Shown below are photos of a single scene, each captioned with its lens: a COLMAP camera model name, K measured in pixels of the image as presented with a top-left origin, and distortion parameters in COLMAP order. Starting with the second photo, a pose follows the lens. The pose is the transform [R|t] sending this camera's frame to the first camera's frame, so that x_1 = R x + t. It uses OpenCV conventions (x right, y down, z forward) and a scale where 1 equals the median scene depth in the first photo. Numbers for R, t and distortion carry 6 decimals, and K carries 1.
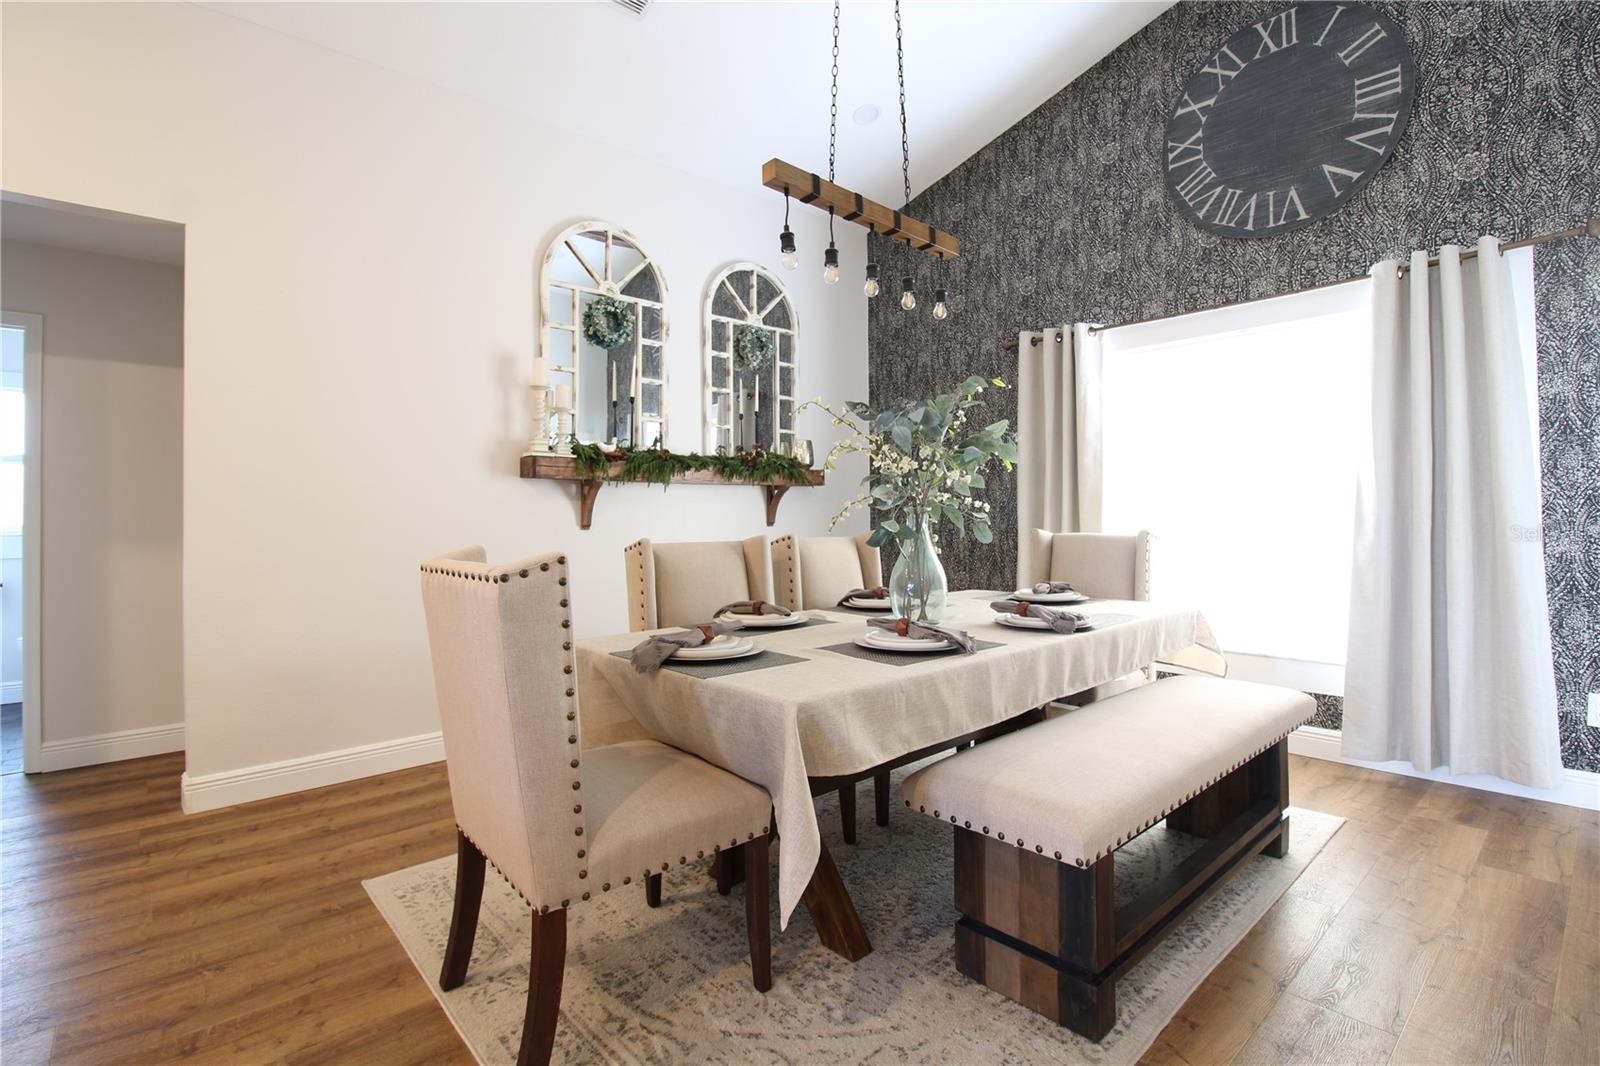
lens RADIAL K [[742.2, 0, 804.1], [0, 742.2, 511.1], [0, 0, 1]] dist [-0.002093, -0.012242]
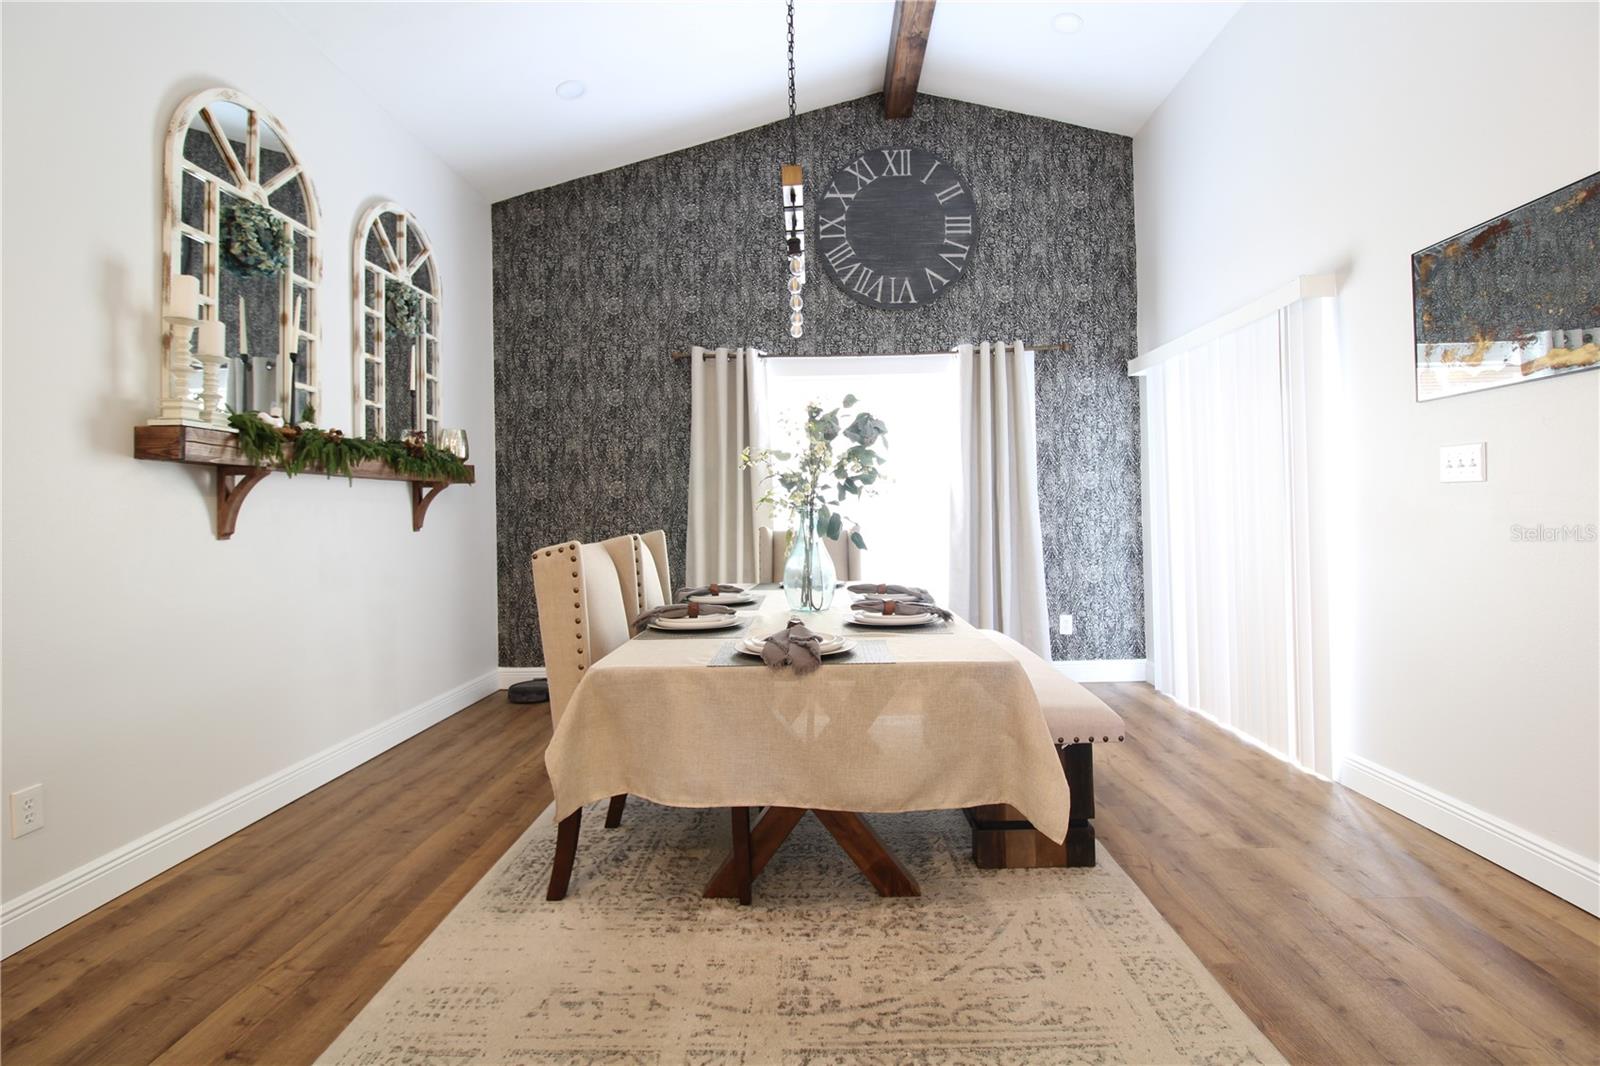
lens RADIAL K [[742.2, 0, 805.2], [0, 742.2, 510.7], [0, 0, 1]] dist [-0.002093, -0.012242]
pose [[0.688499, -0.000517, 0.725237, -0.513663], [0.006065, 0.999969, -0.005046, 0.006550], [-0.725212, 0.007873, 0.688480, 0.187418]]
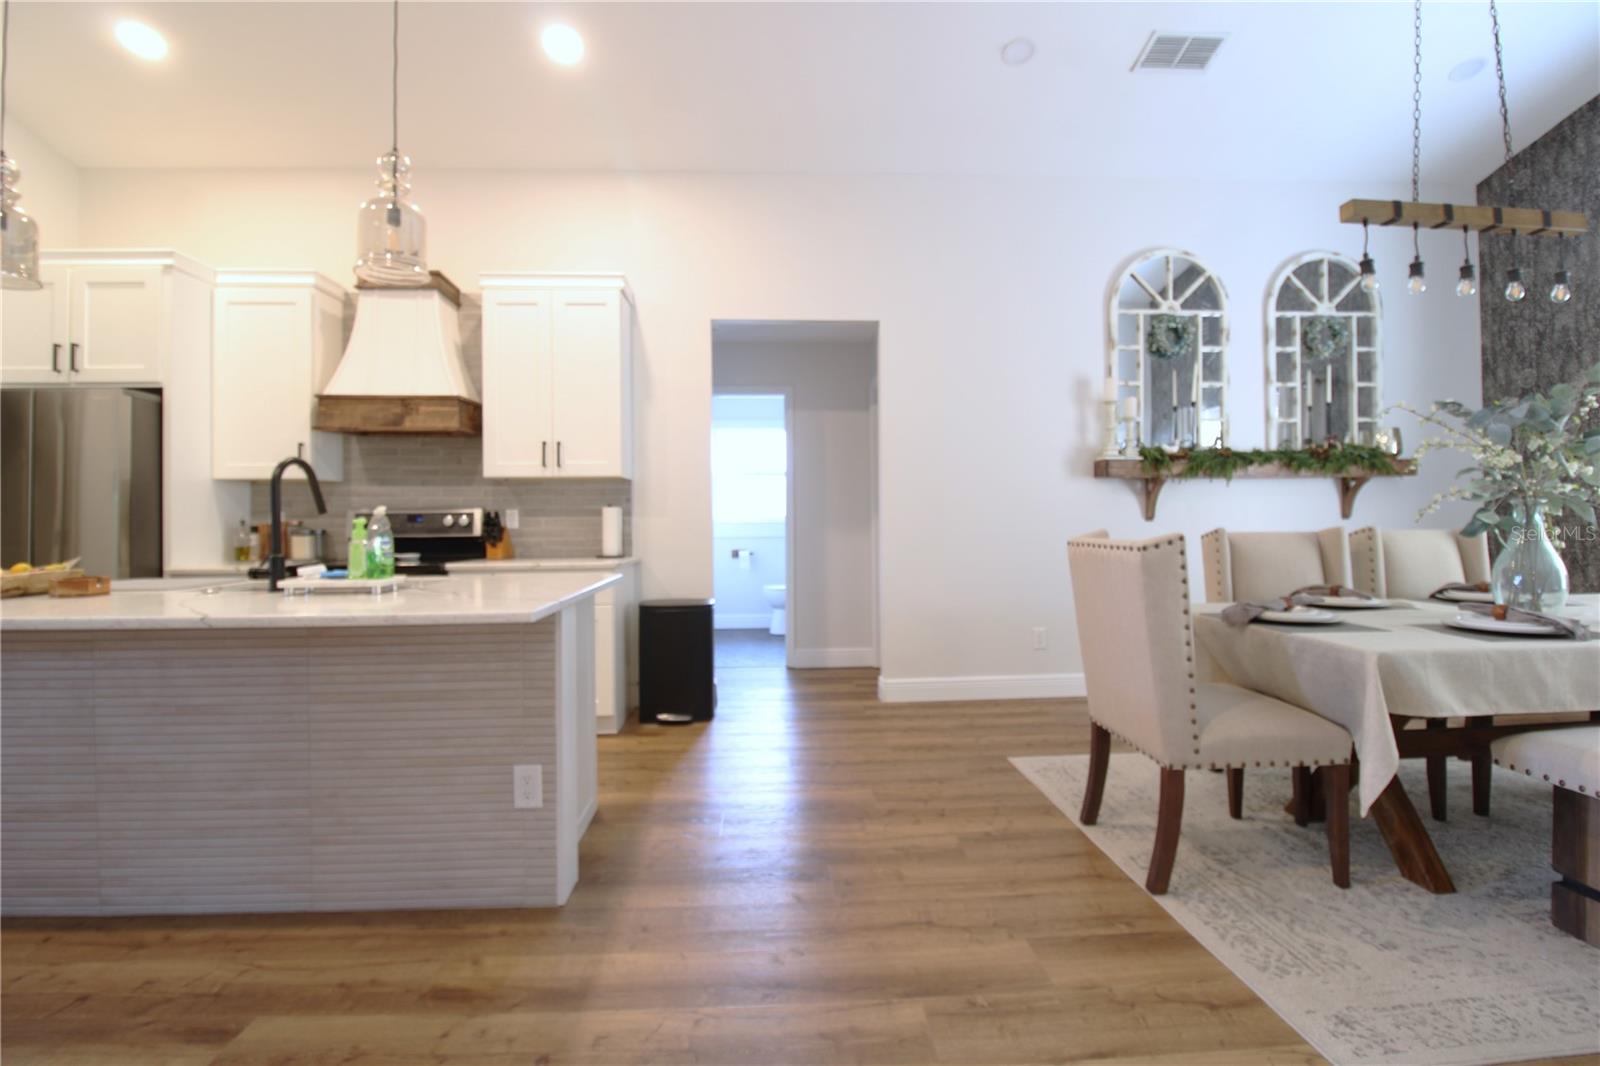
lens RADIAL K [[742.1, 0, 805.4], [0, 742.1, 511.4], [0, 0, 1]] dist [-0.001777, -0.012572]
pose [[0.781759, -0.001273, -0.623579, 0.005920], [0.006971, 0.999953, 0.006698, -0.001530], [0.623541, -0.009583, 0.781732, -0.285785]]
